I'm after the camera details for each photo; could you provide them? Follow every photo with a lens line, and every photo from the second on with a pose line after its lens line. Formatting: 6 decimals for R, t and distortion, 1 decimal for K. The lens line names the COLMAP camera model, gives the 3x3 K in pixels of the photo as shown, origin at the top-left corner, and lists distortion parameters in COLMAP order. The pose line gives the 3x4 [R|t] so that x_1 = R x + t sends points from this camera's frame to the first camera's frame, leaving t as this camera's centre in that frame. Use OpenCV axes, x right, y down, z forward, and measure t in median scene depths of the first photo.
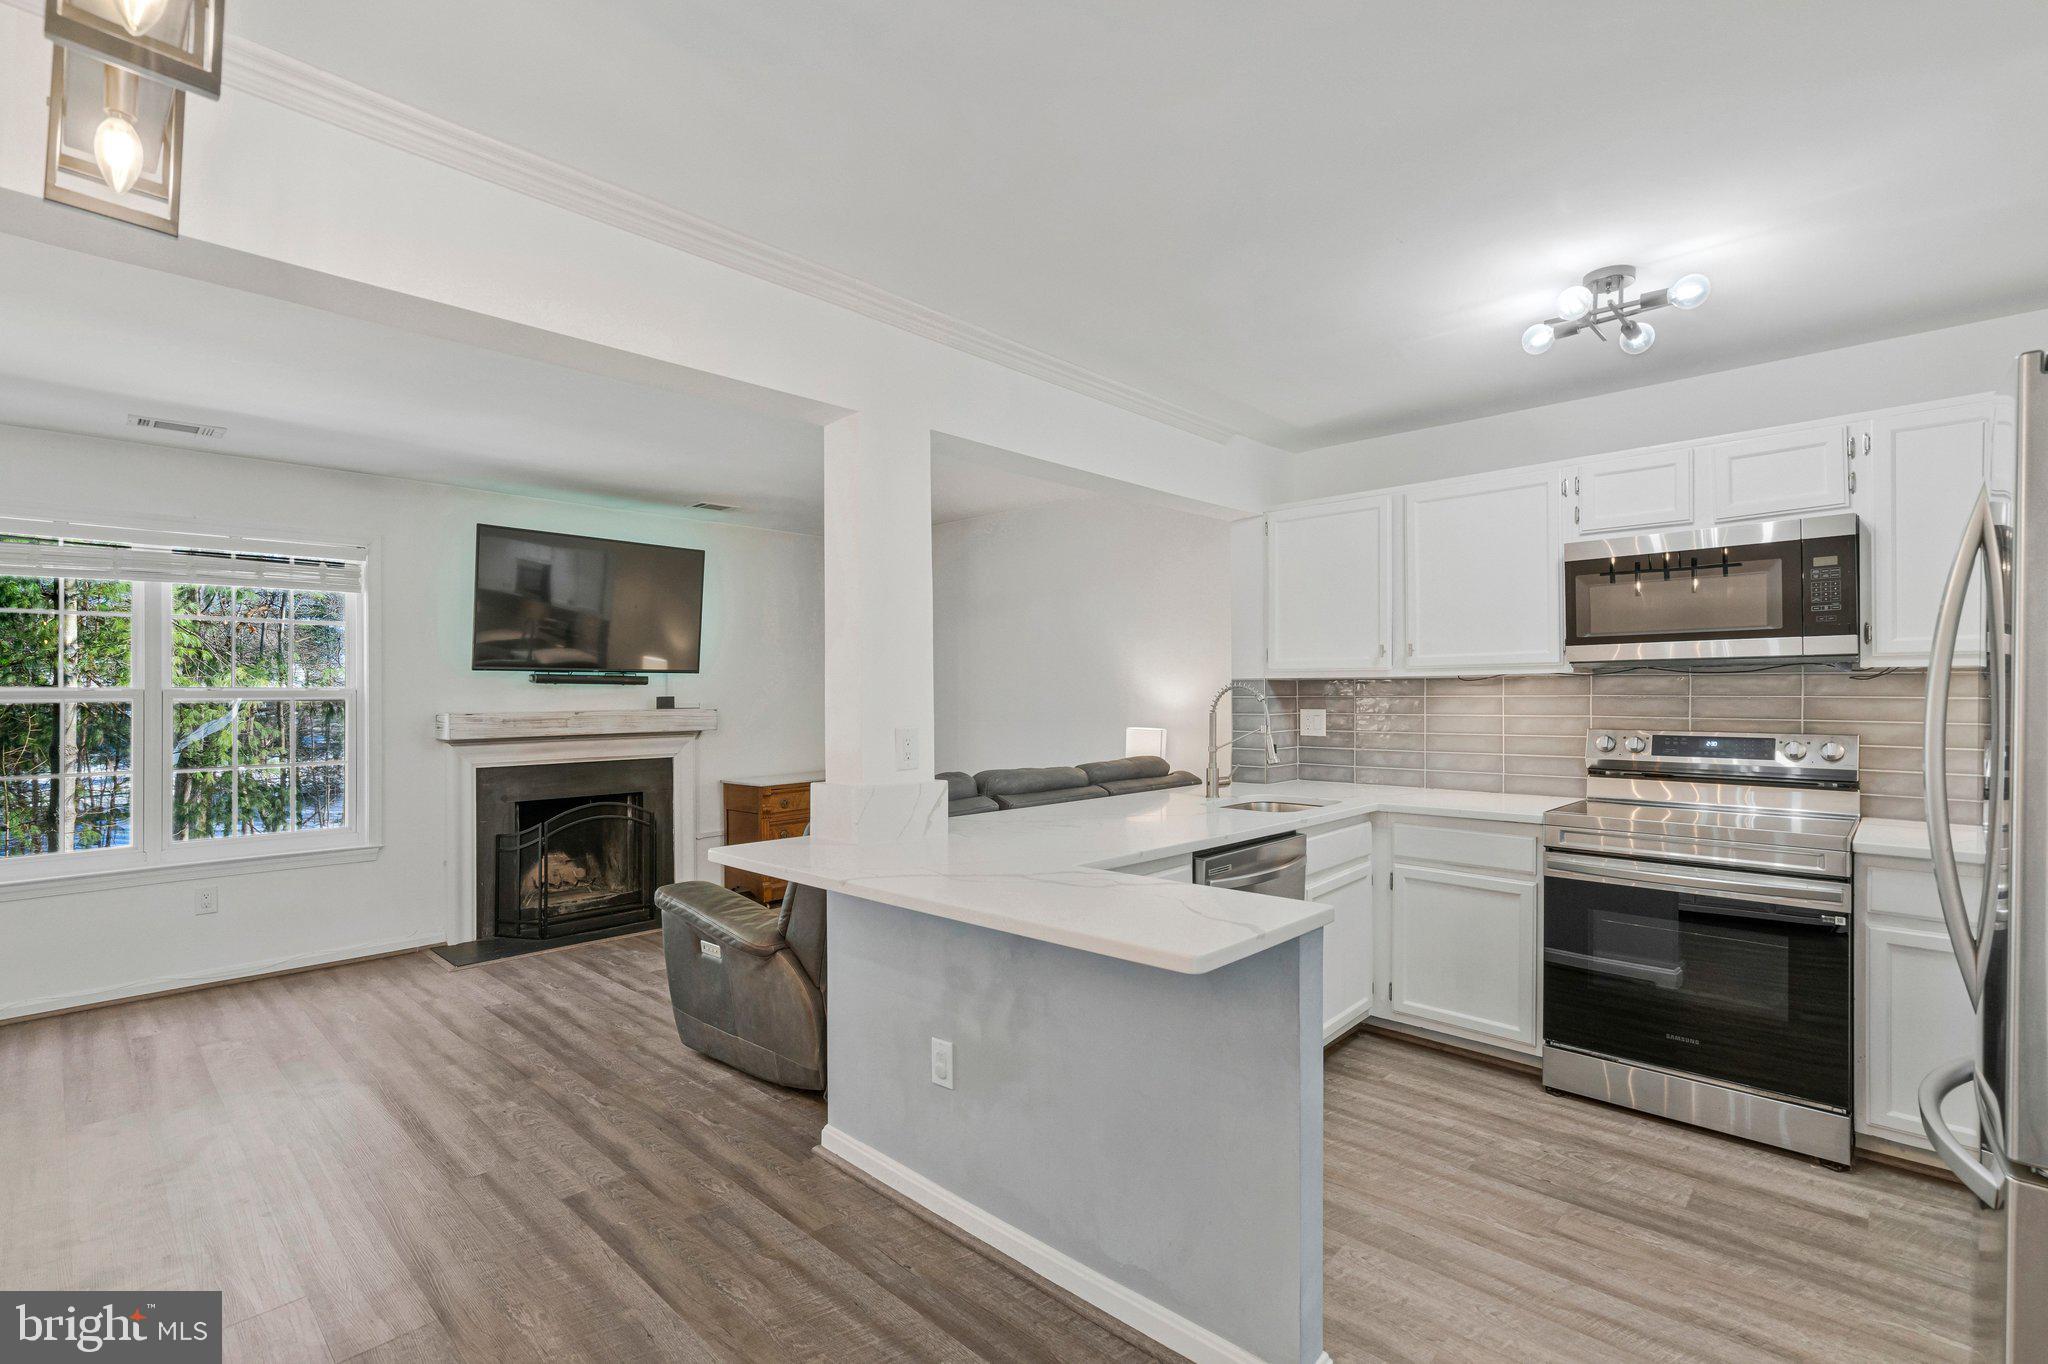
lens RADIAL K [[947.6, 0, 1019.3], [0, 947.6, 685.6], [0, 0, 1]] dist [-0.005723, 0.000448]
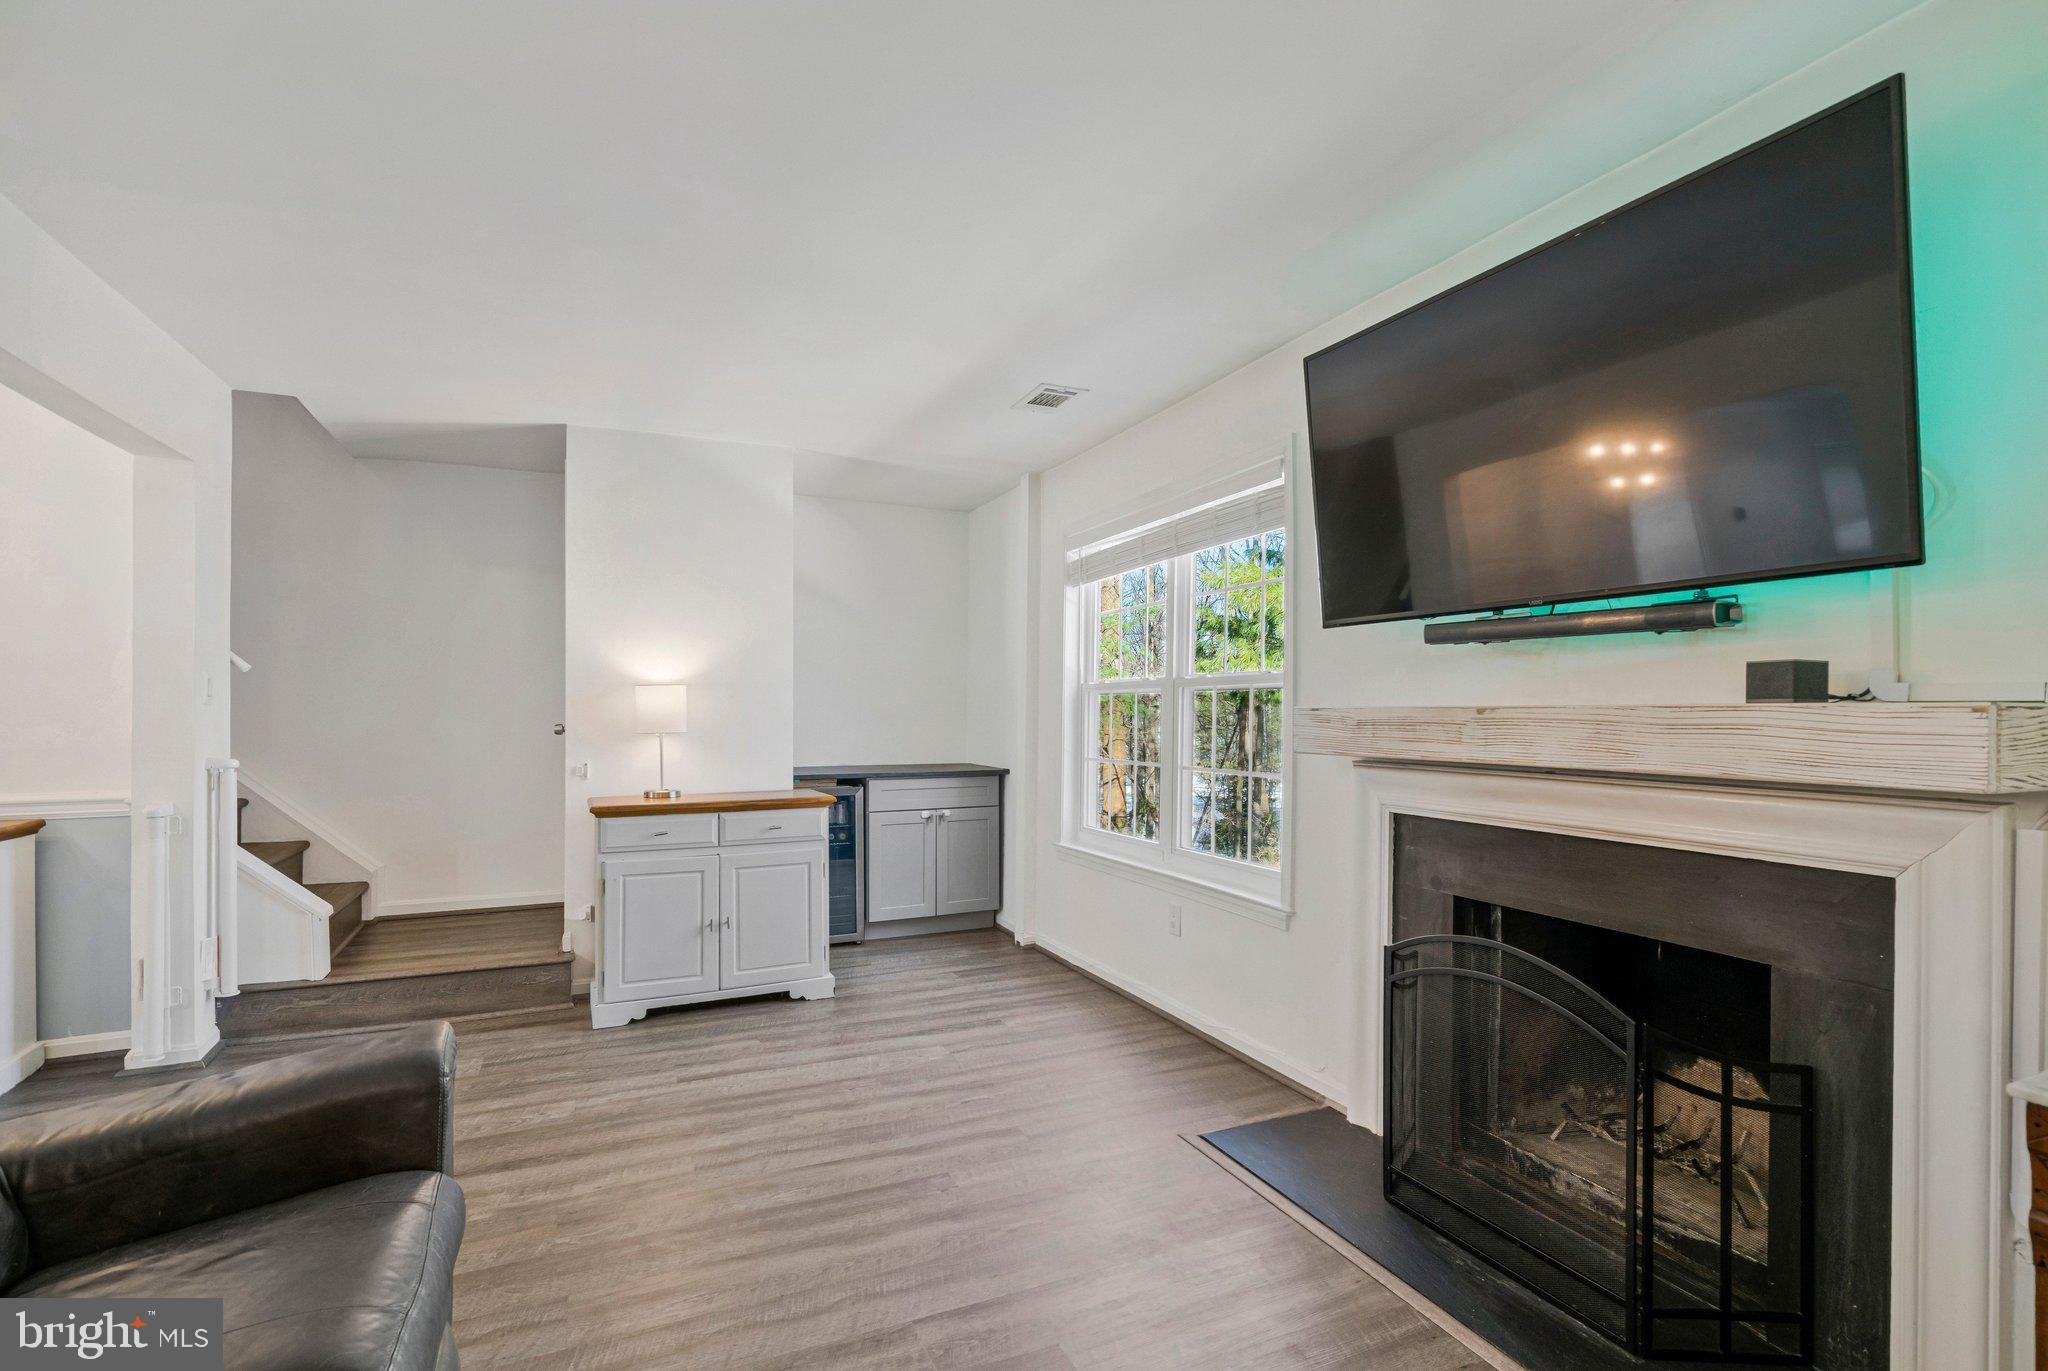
lens RADIAL K [[947.6, 0, 1015.7], [0, 947.6, 693.7], [0, 0, 1]] dist [-0.005723, 0.000448]
pose [[-0.393902, -0.005667, -0.919135, -0.013669], [0.009621, 0.999901, -0.010288, 0.038911], [0.919102, -0.012896, -0.393808, 1.560813]]
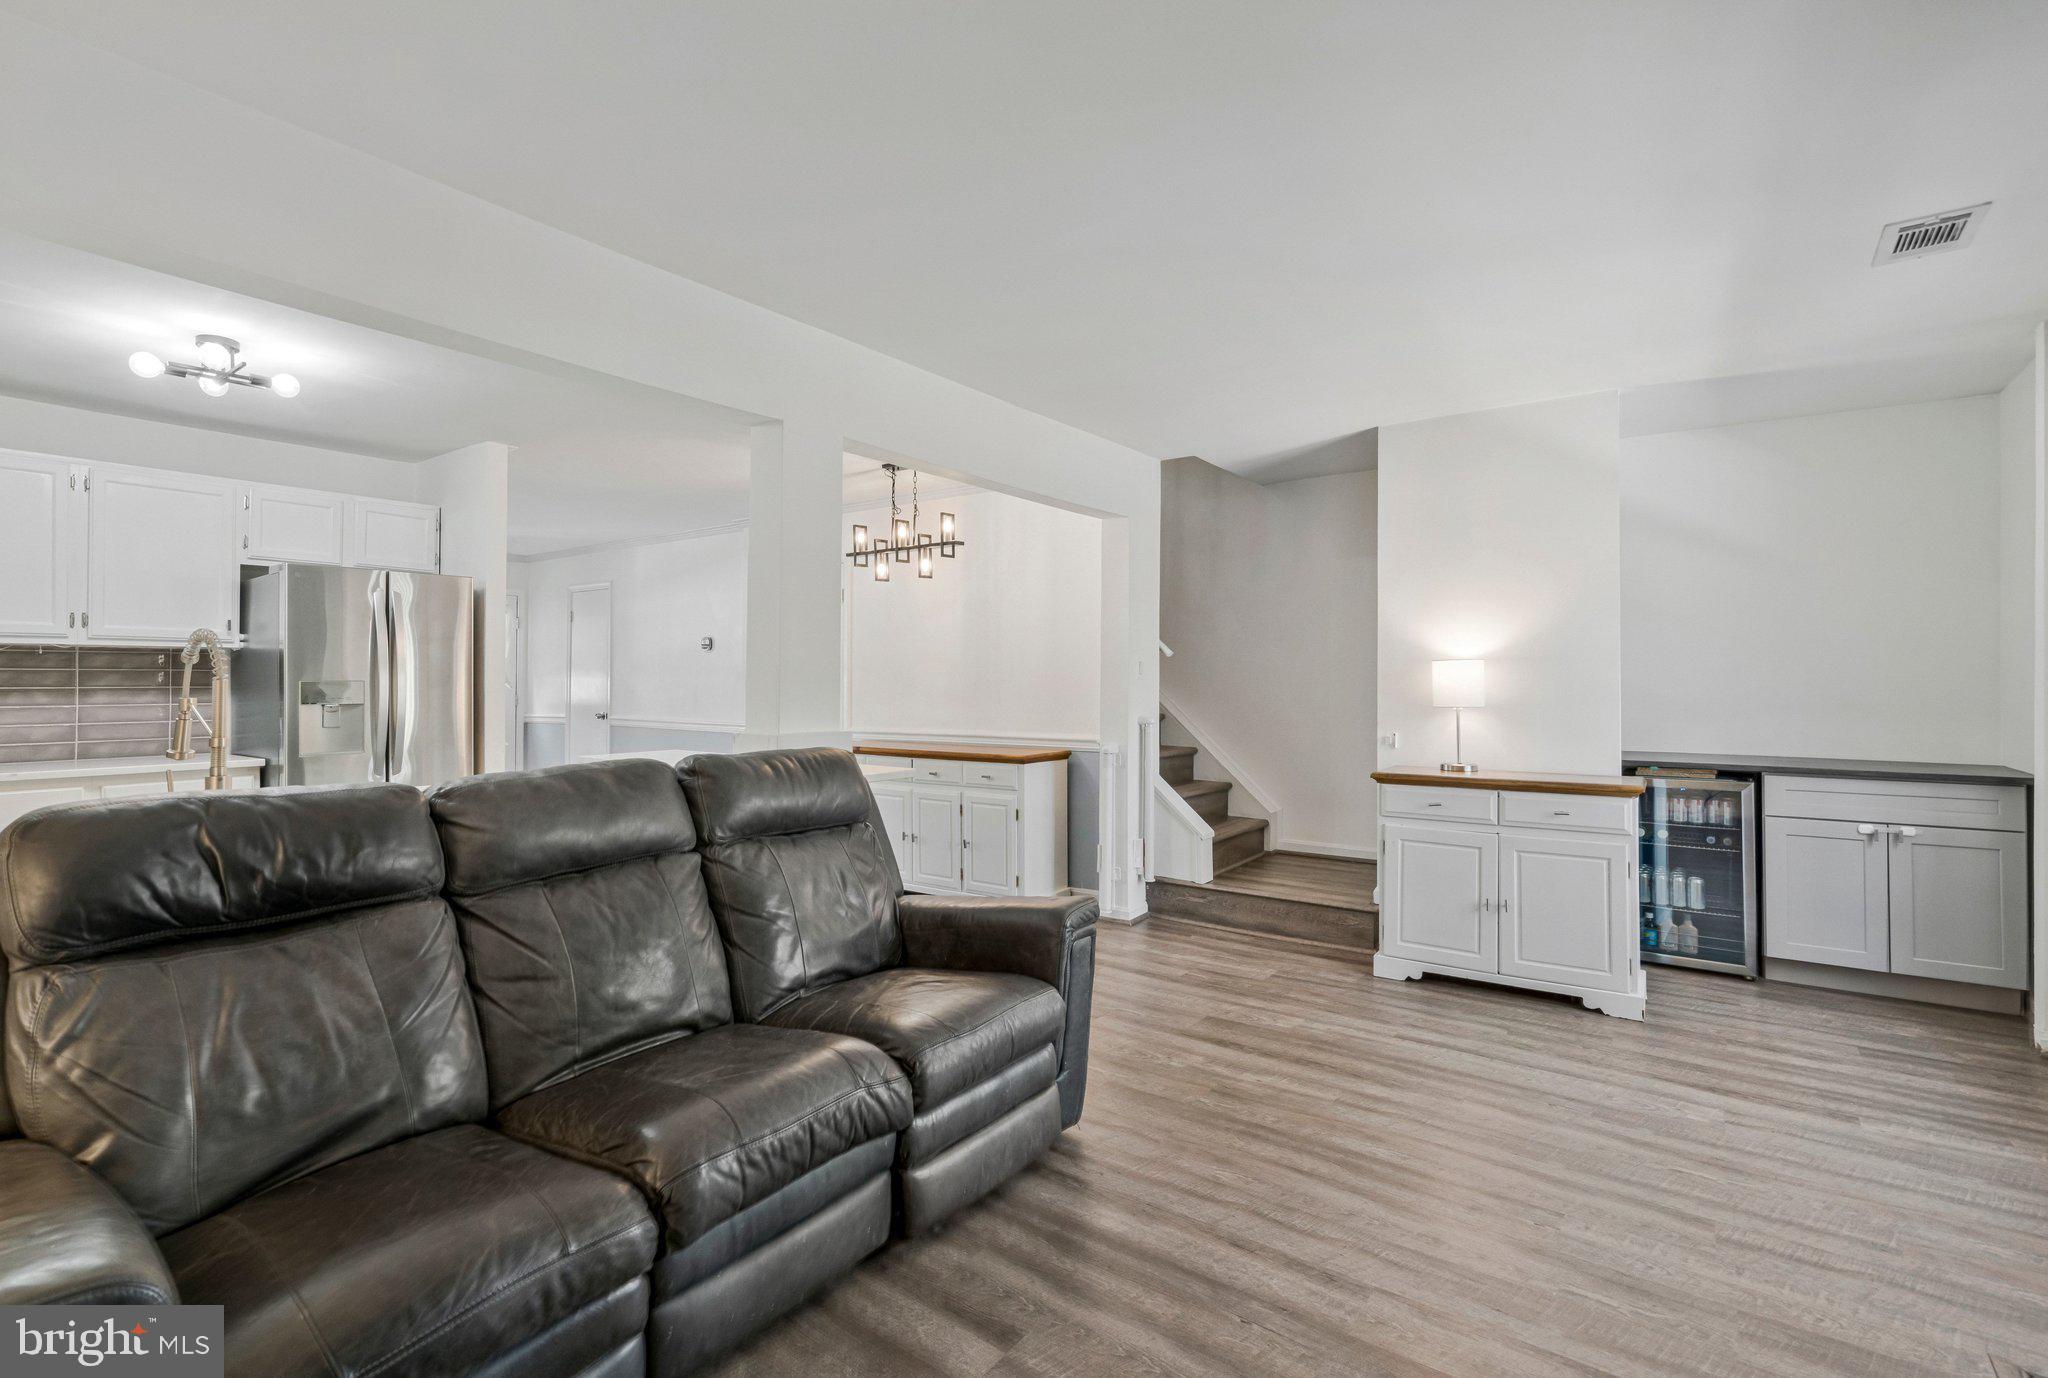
lens RADIAL K [[948.9, 0, 977.4], [0, 948.9, 645.6], [0, 0, 1]] dist [-0.005284, 0.001551]
pose [[-0.995475, 0.003044, -0.094979, -0.216534], [0.007145, 0.999055, -0.042870, 0.040573], [0.094759, -0.043355, -0.994556, 1.843725]]
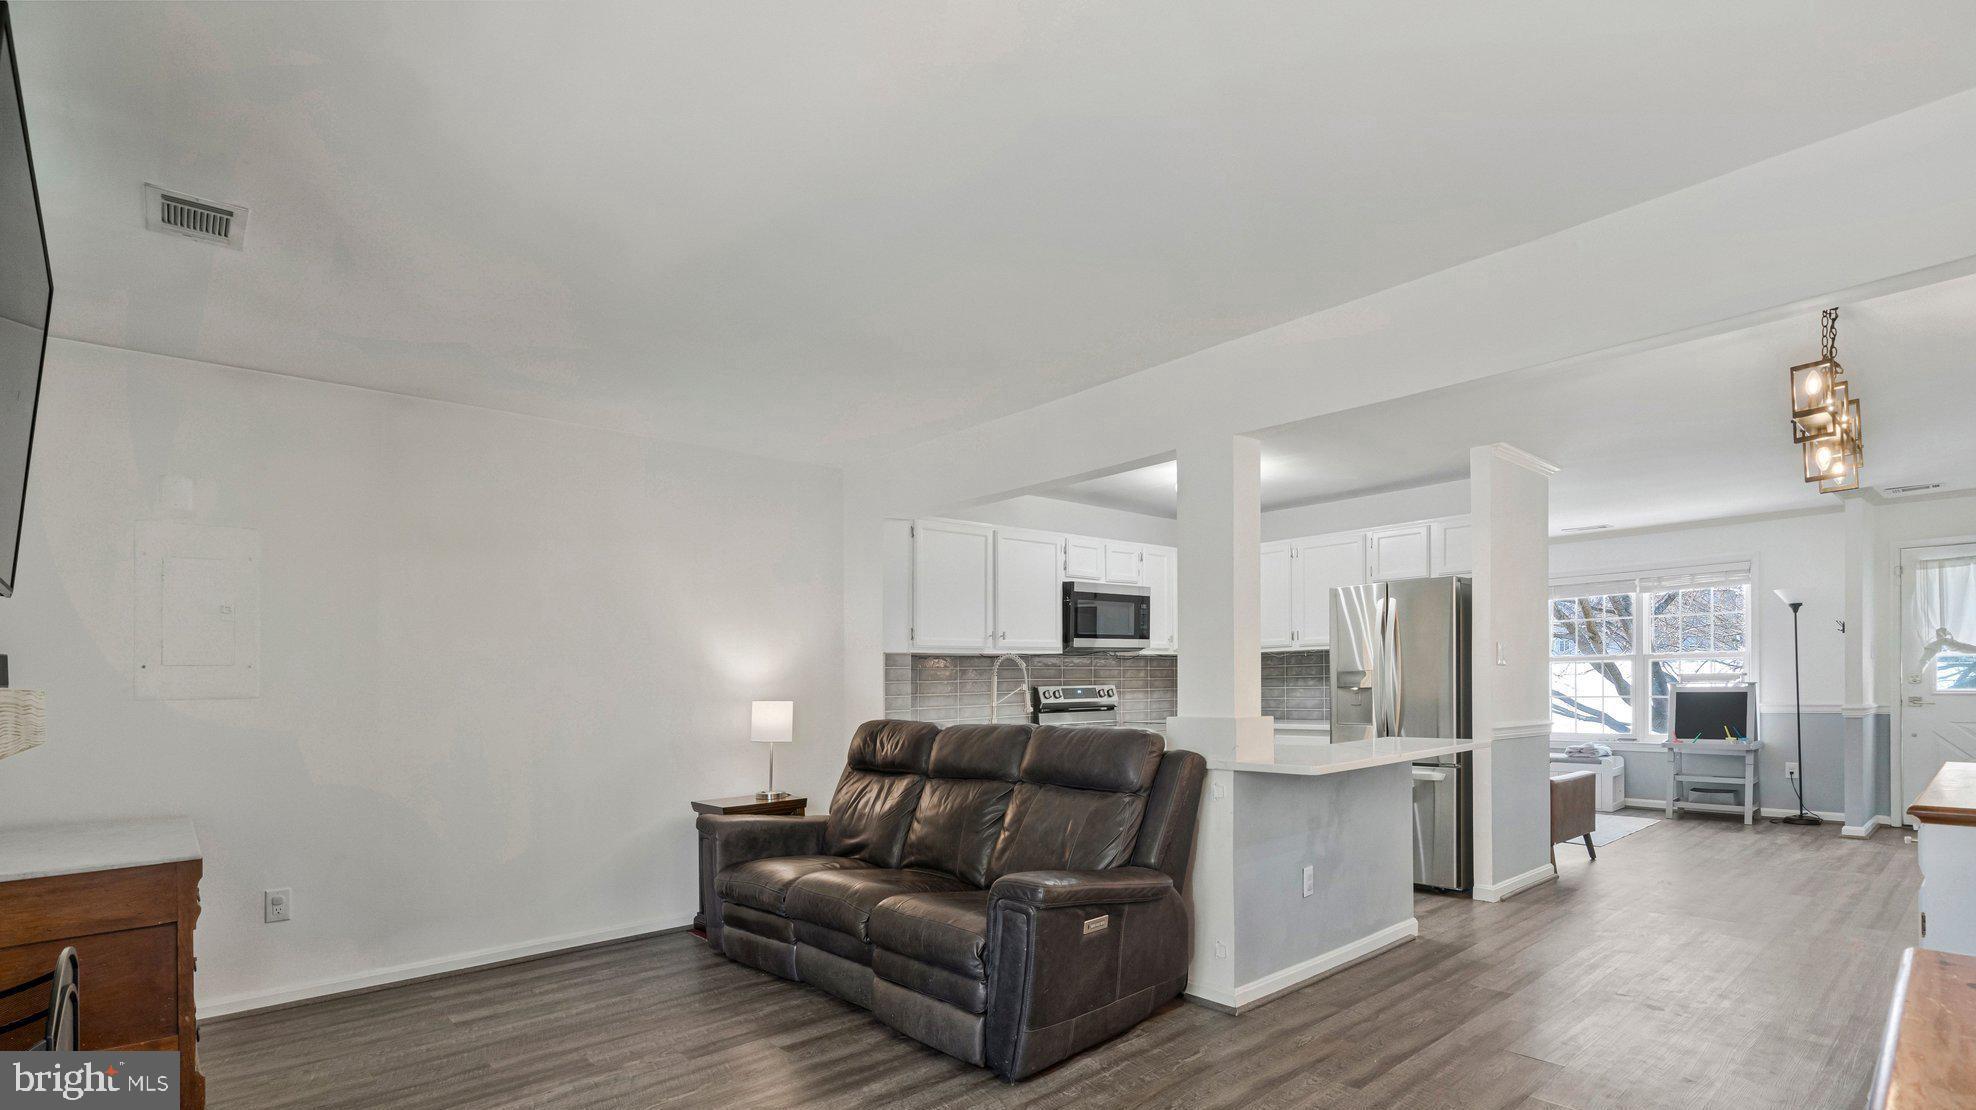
lens RADIAL K [[938.5, 0, 1018.0], [0, 938.5, 689.2], [0, 0, 1]] dist [-0.003047, 0.000763]
pose [[0.054347, -0.007332, 0.998495, -1.214000], [0.008622, 0.999939, 0.006873, 0.042167], [-0.998485, 0.008236, 0.054407, 1.006326]]
